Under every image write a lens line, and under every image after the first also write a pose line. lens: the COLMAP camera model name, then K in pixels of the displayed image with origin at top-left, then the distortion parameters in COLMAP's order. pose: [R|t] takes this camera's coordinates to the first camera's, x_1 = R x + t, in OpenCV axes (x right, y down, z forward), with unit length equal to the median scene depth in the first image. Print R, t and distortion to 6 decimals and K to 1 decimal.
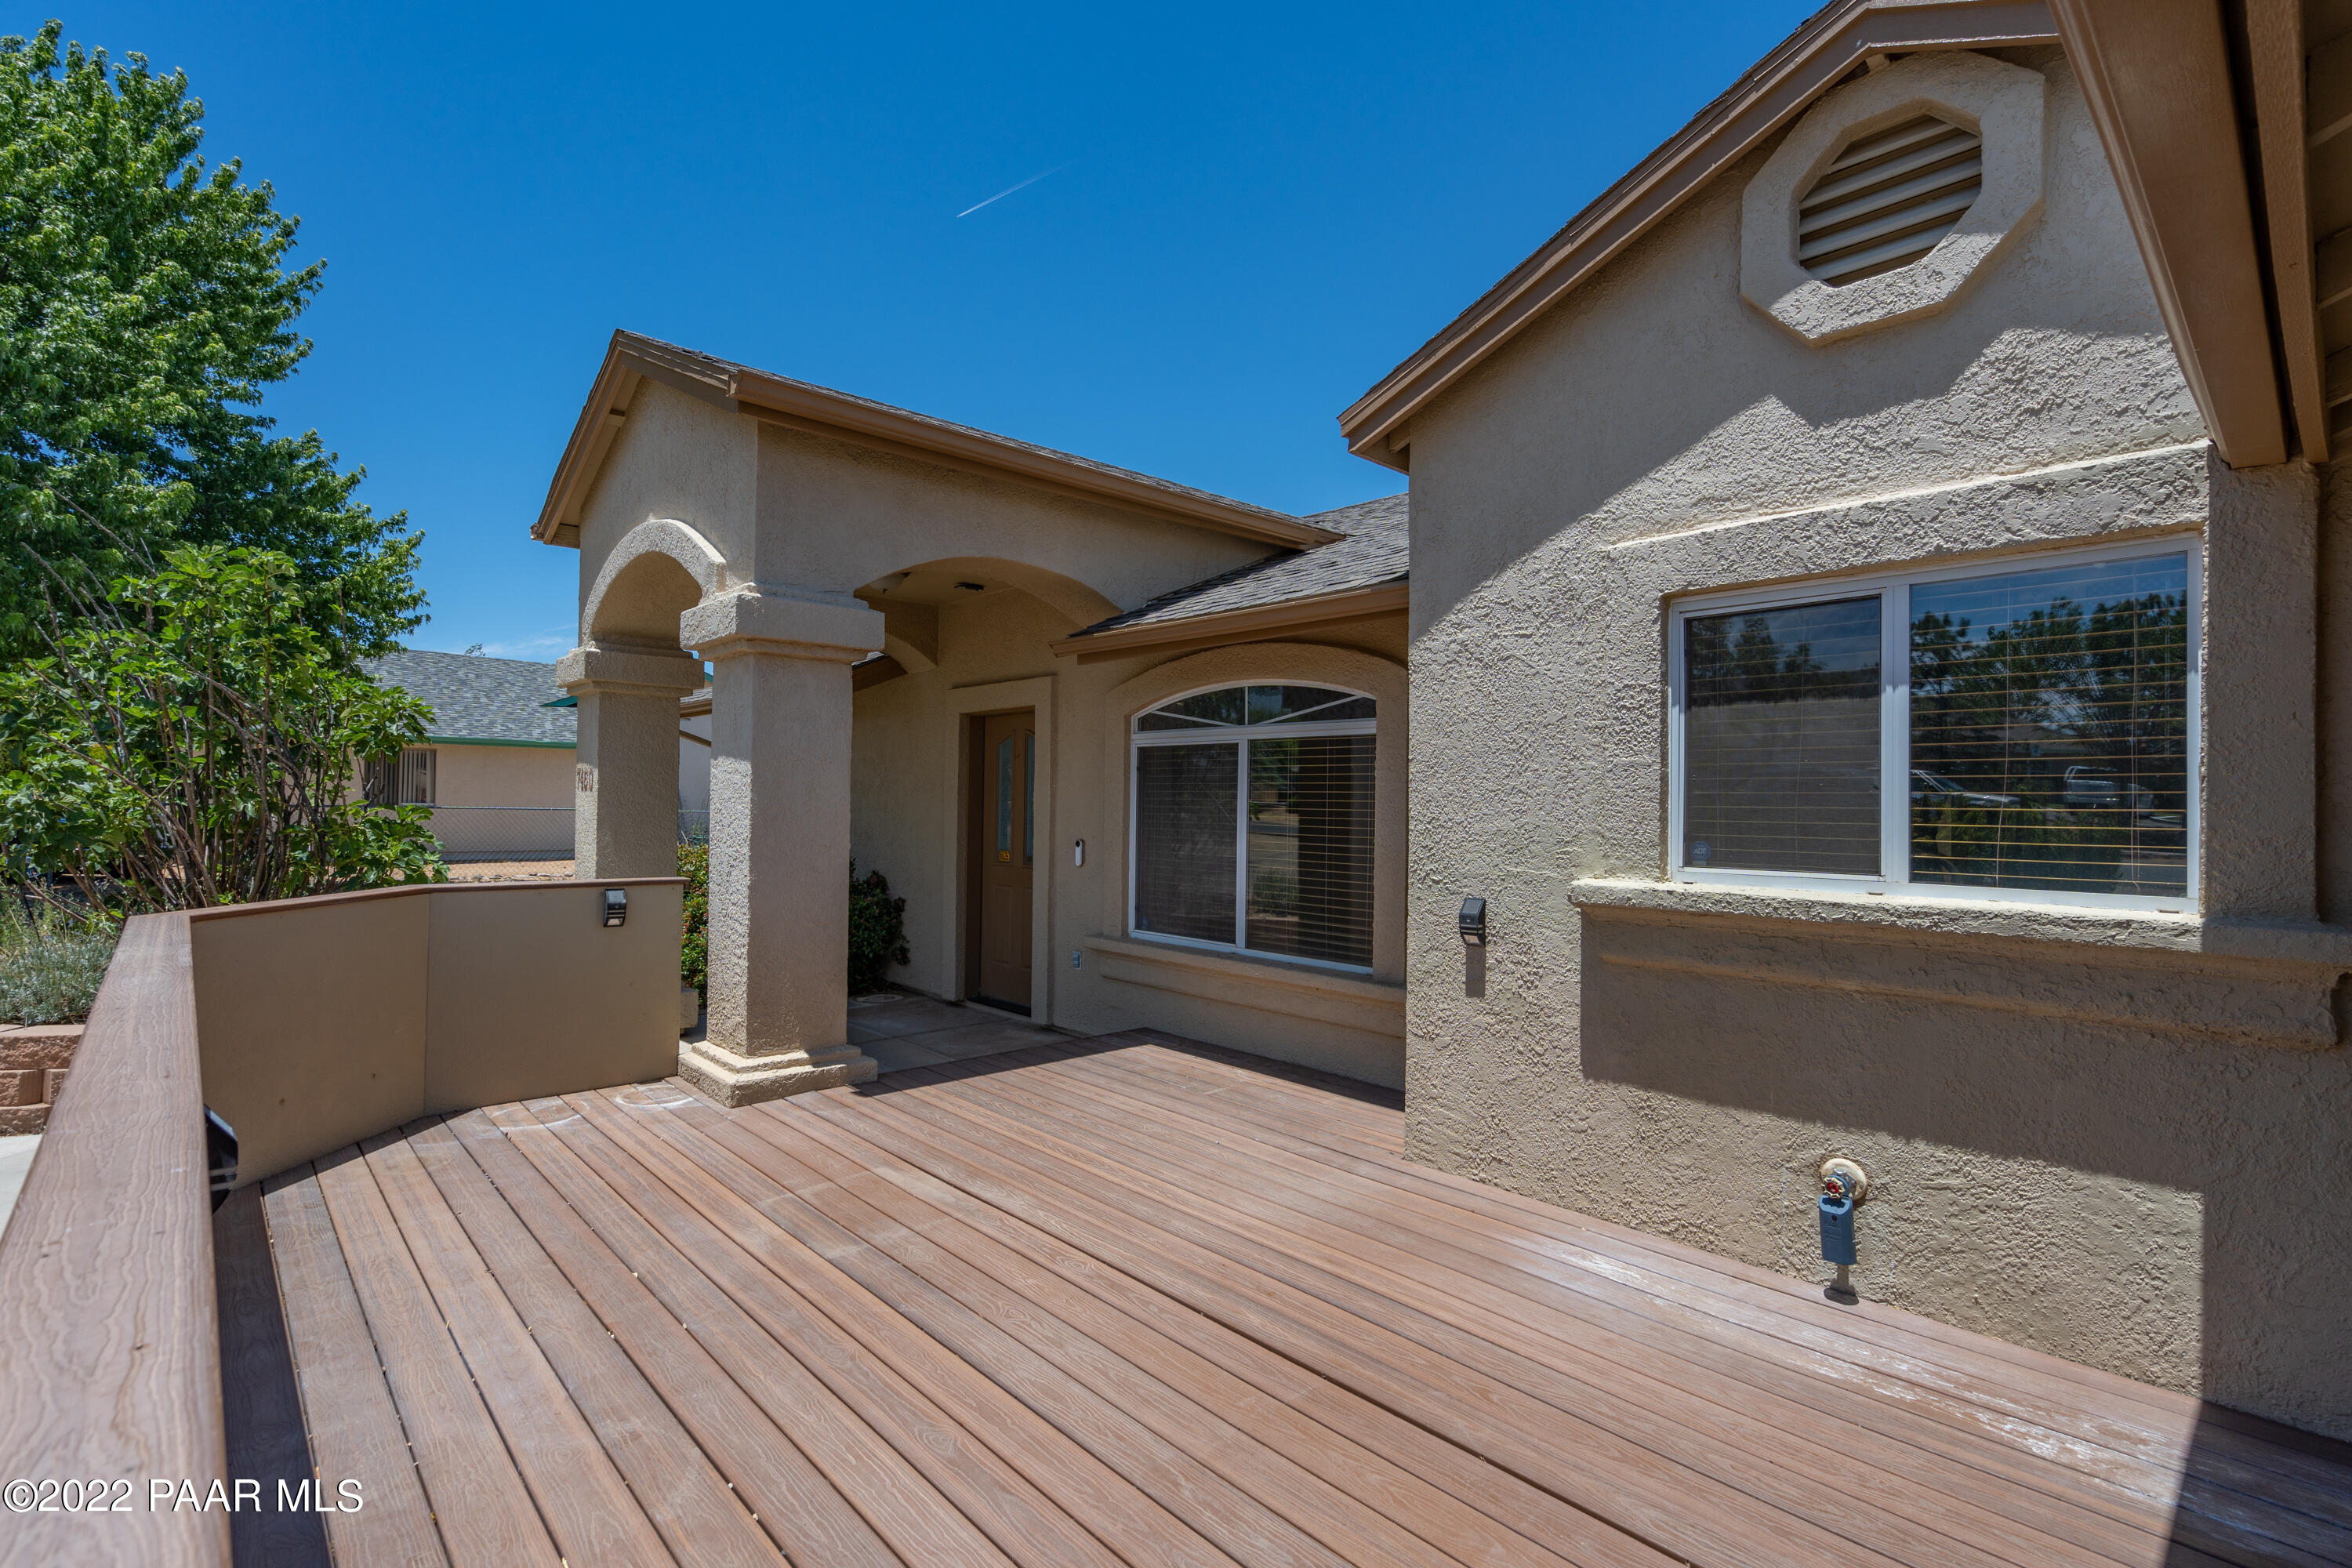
lens RADIAL K [[1082.5, 0, 1176.0], [0, 1082.5, 784.0], [0, 0, 1]] dist [0.008798, 0.000260]
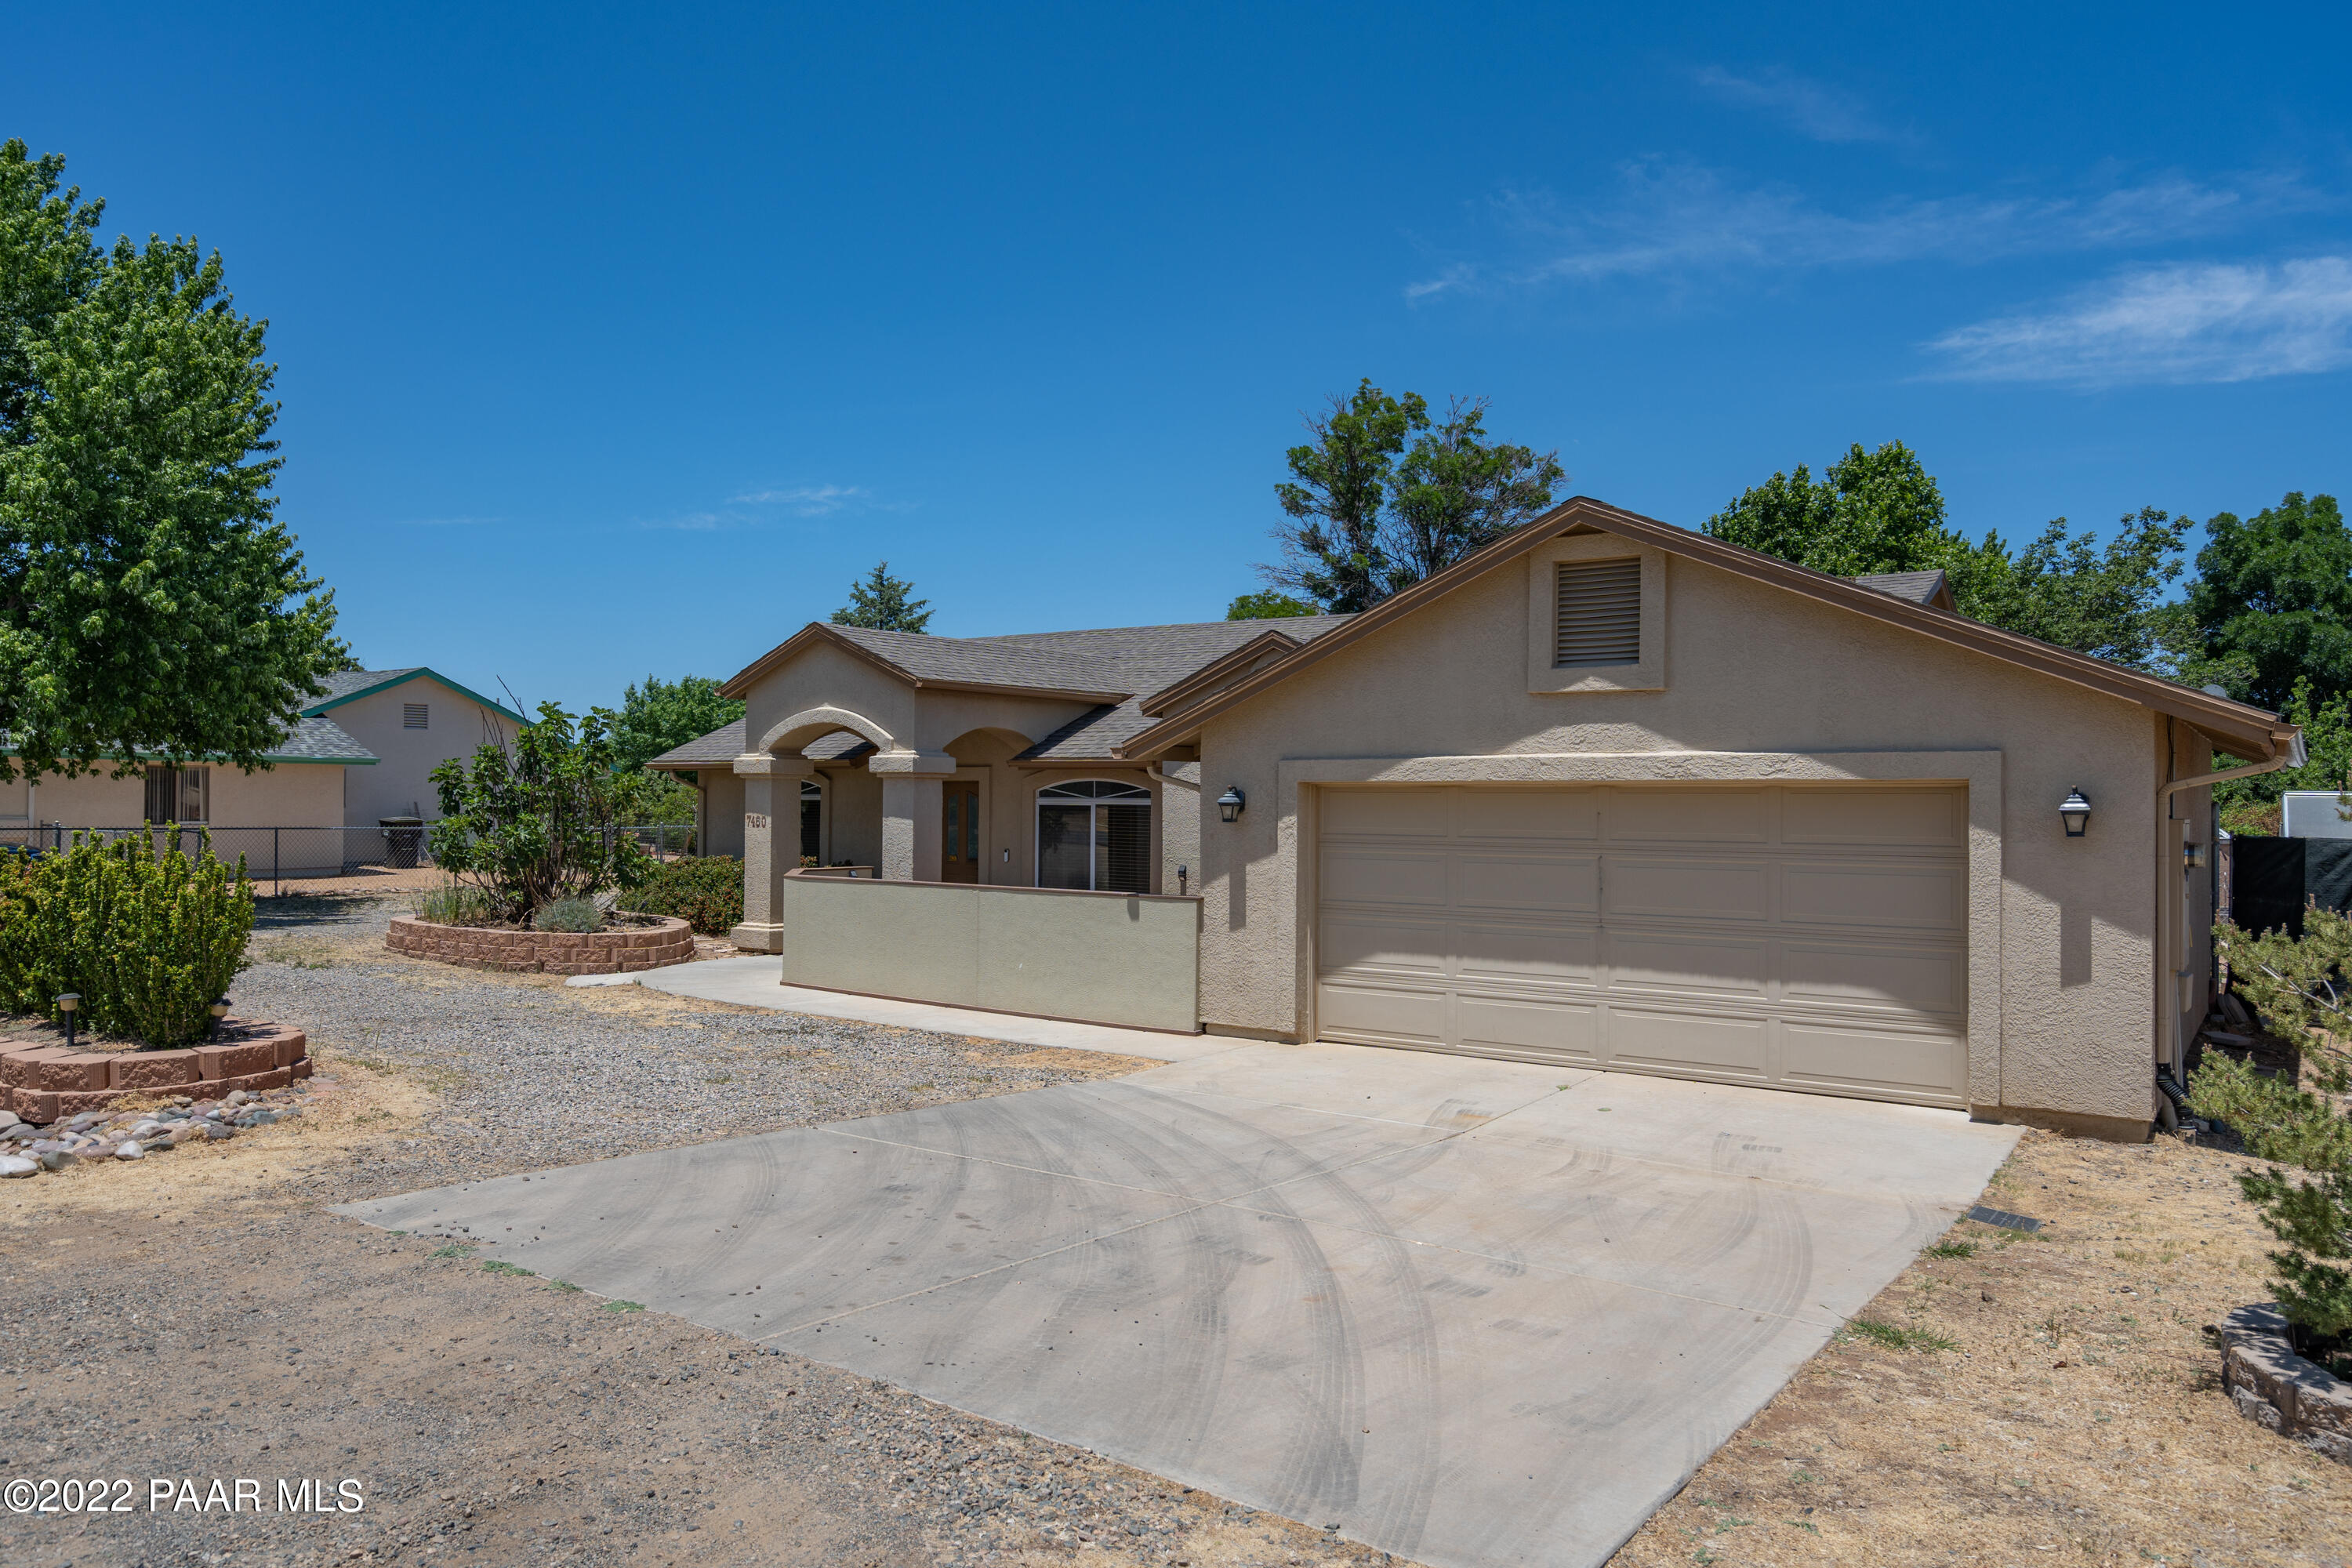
lens RADIAL K [[1656.8, 0, 1176.0], [0, 1656.8, 784.0], [0, 0, 1]] dist [0.005352, 0.005746]
pose [[0.983002, -0.000442, 0.183597, -0.667123], [-0.001068, 0.999966, 0.008121, -0.185163], [-0.183594, -0.008179, 0.982968, -4.042300]]
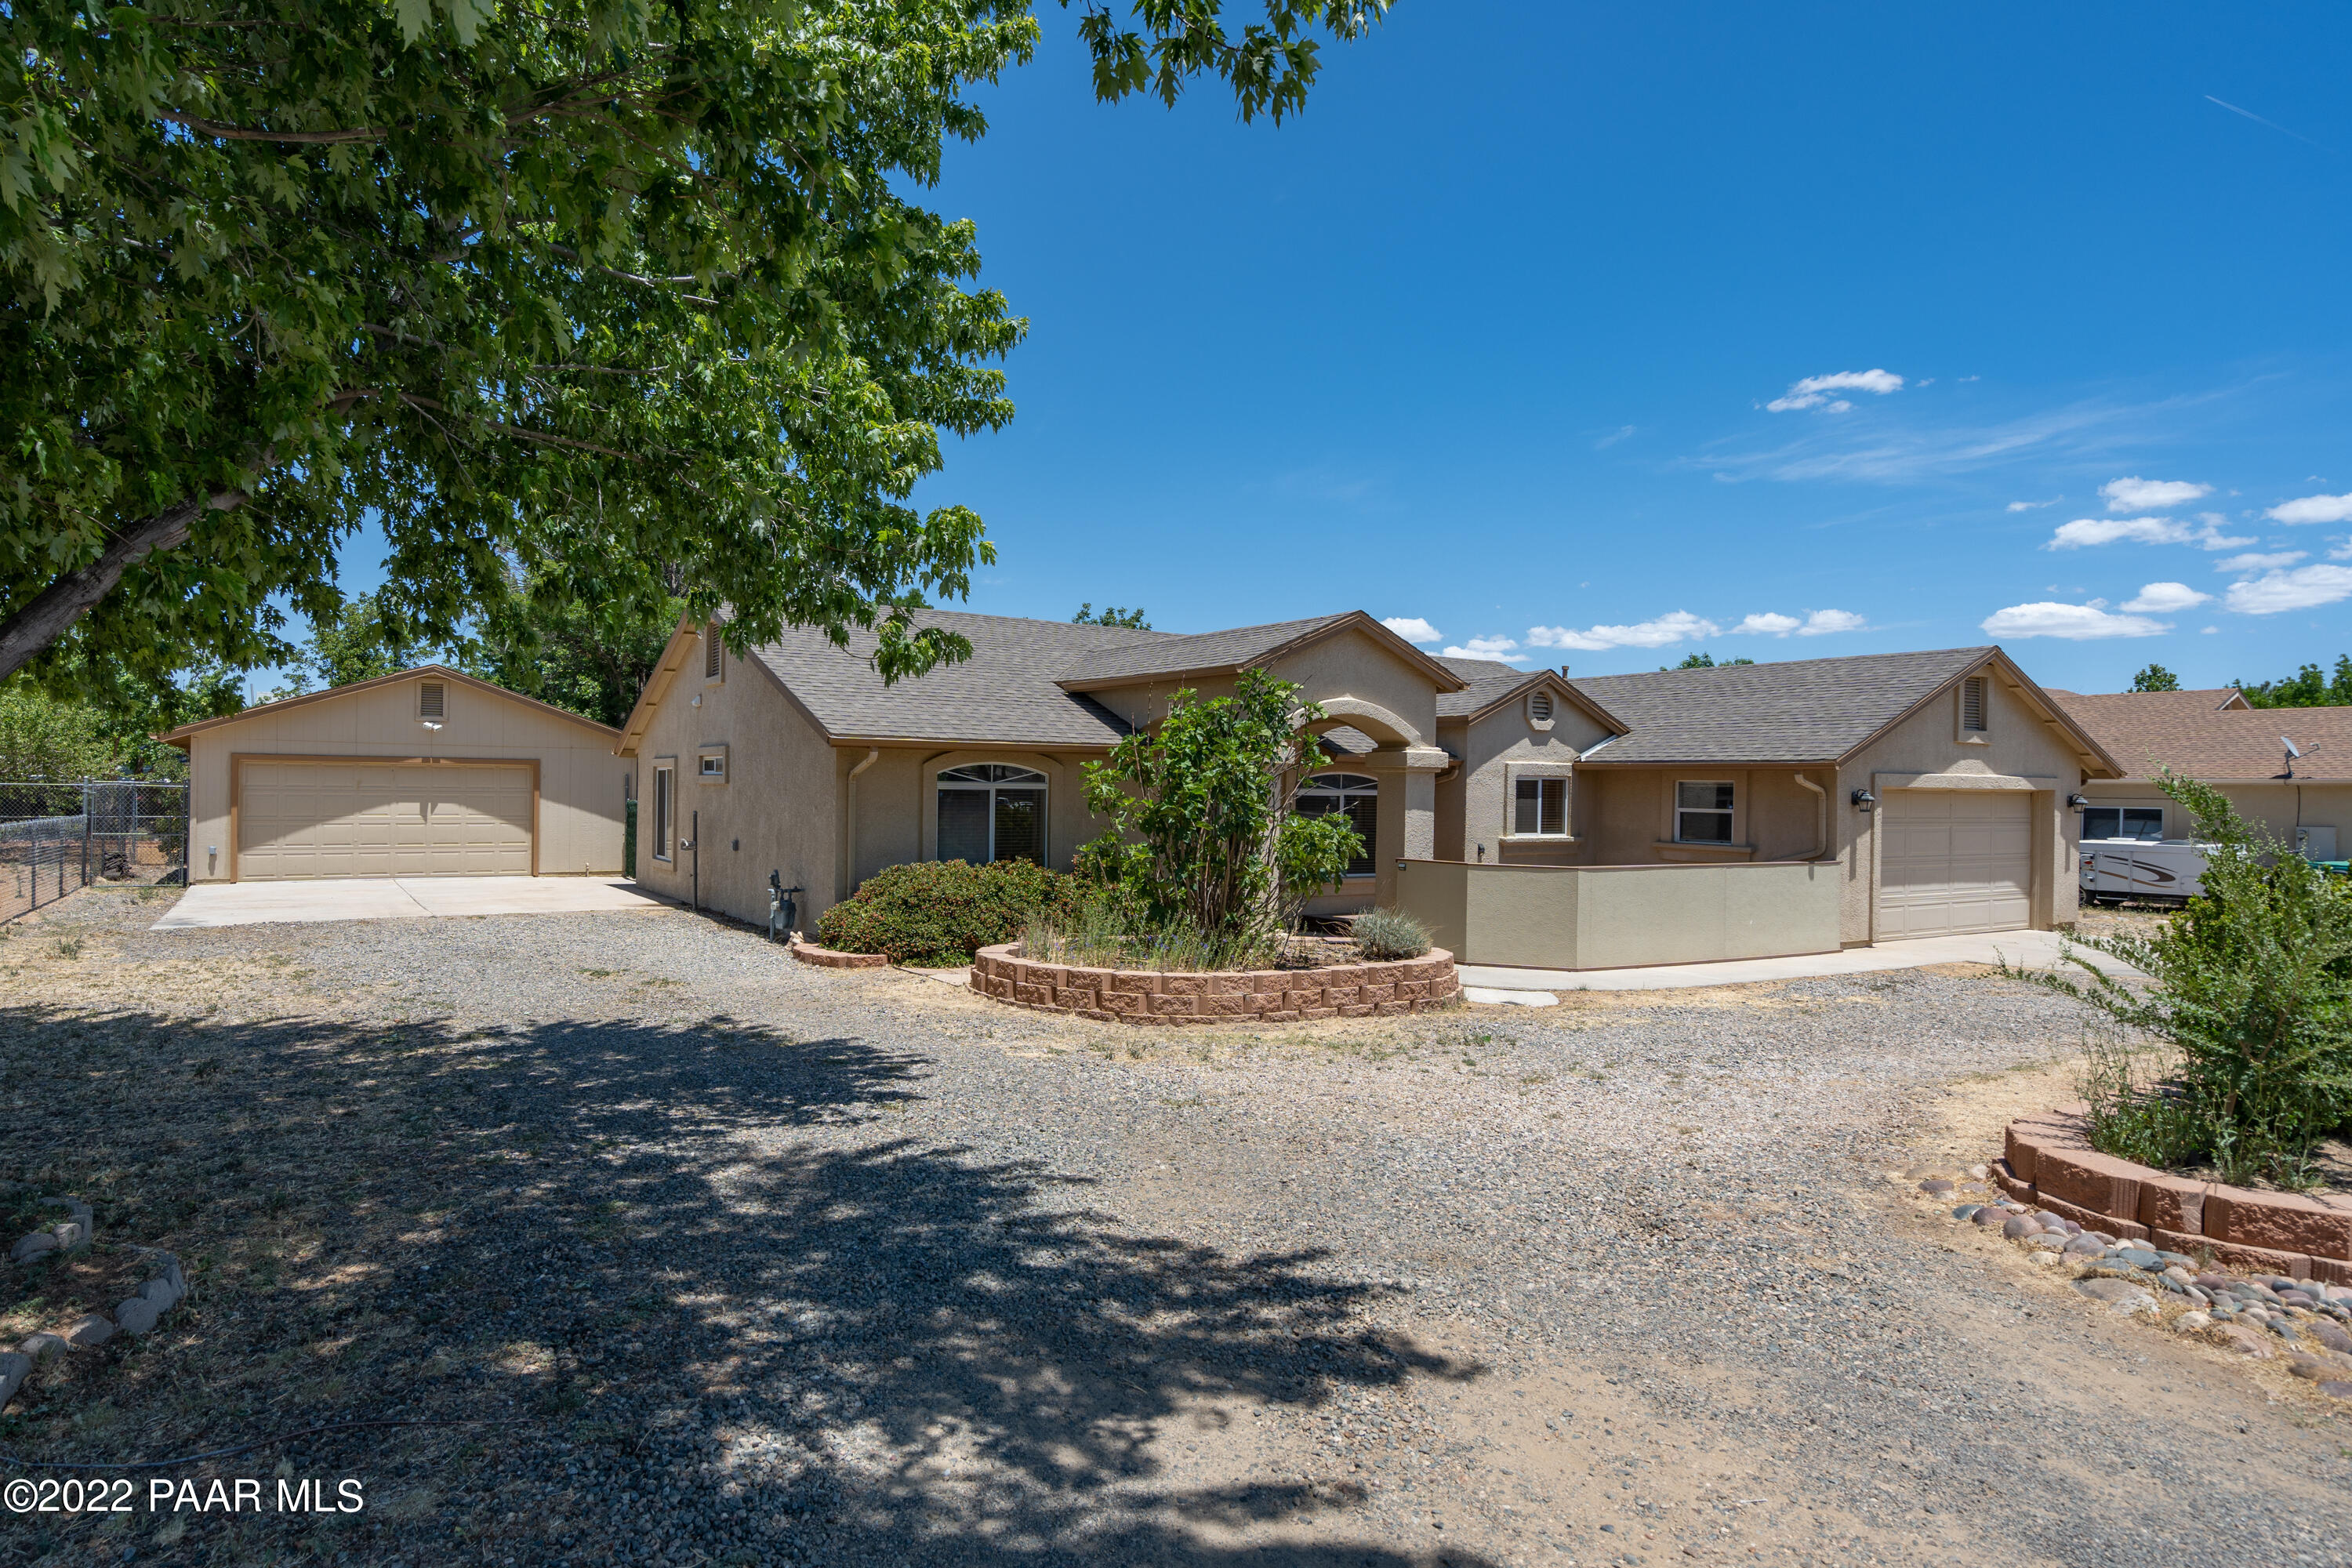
lens RADIAL K [[1331.7, 0, 1030.7], [0, 1331.7, 784.6], [0, 0, 1]] dist [0.000336, -0.000492]
pose [[0.211629, -0.006529, 0.977328, -5.304719], [-0.029408, 0.999482, 0.013045, -0.139198], [-0.976907, -0.031503, 0.211328, 1.737679]]
